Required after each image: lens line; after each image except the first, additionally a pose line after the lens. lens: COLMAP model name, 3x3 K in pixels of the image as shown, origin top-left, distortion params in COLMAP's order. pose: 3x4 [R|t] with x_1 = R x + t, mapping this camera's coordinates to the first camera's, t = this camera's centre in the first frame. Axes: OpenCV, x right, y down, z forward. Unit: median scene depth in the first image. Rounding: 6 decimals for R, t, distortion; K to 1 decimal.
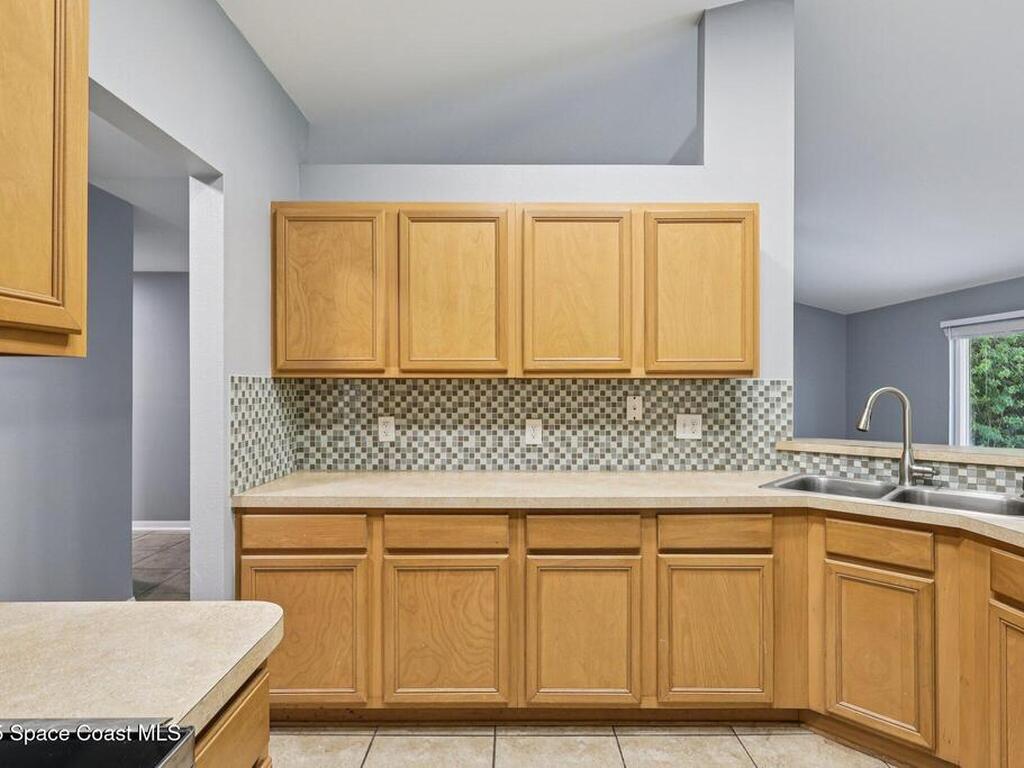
lens RADIAL K [[534.4, 0, 512.0], [0, 534.4, 384.0], [0, 0, 1]] dist [-0.003510, -0.000116]
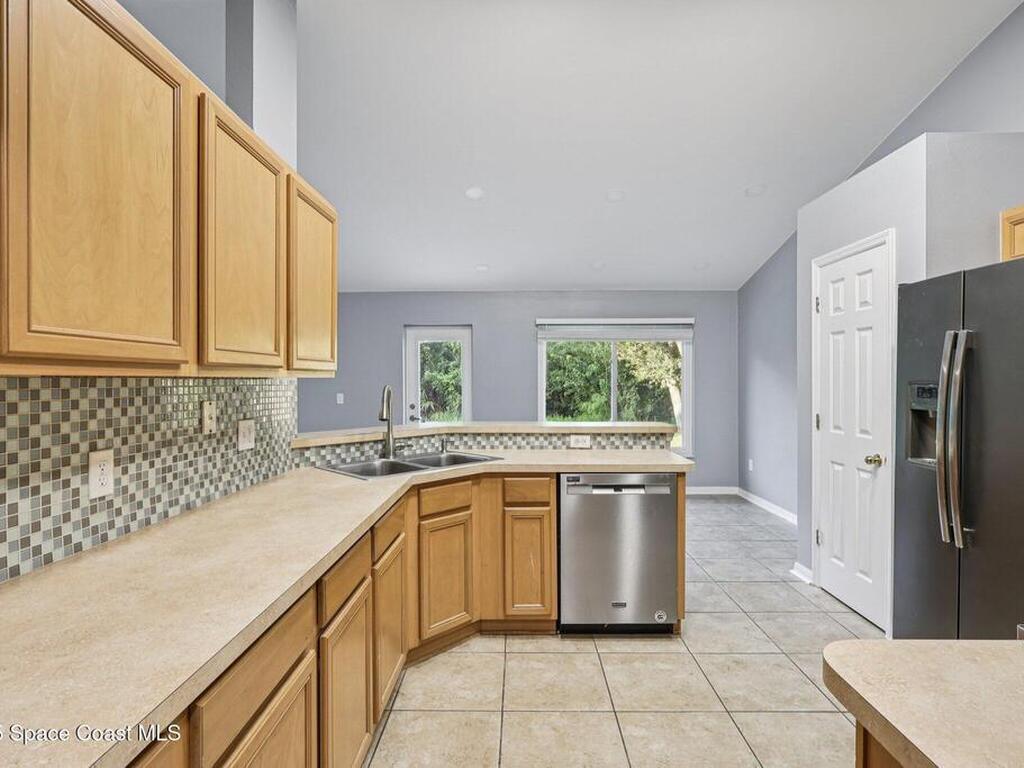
lens RADIAL K [[534.4, 0, 512.0], [0, 534.4, 384.0], [0, 0, 1]] dist [-0.003510, -0.000116]
pose [[0.013884, -0.009058, 0.999863, -0.499643], [-0.002540, 0.999955, 0.009094, -0.008672], [-0.999900, -0.002666, 0.013860, 0.571288]]
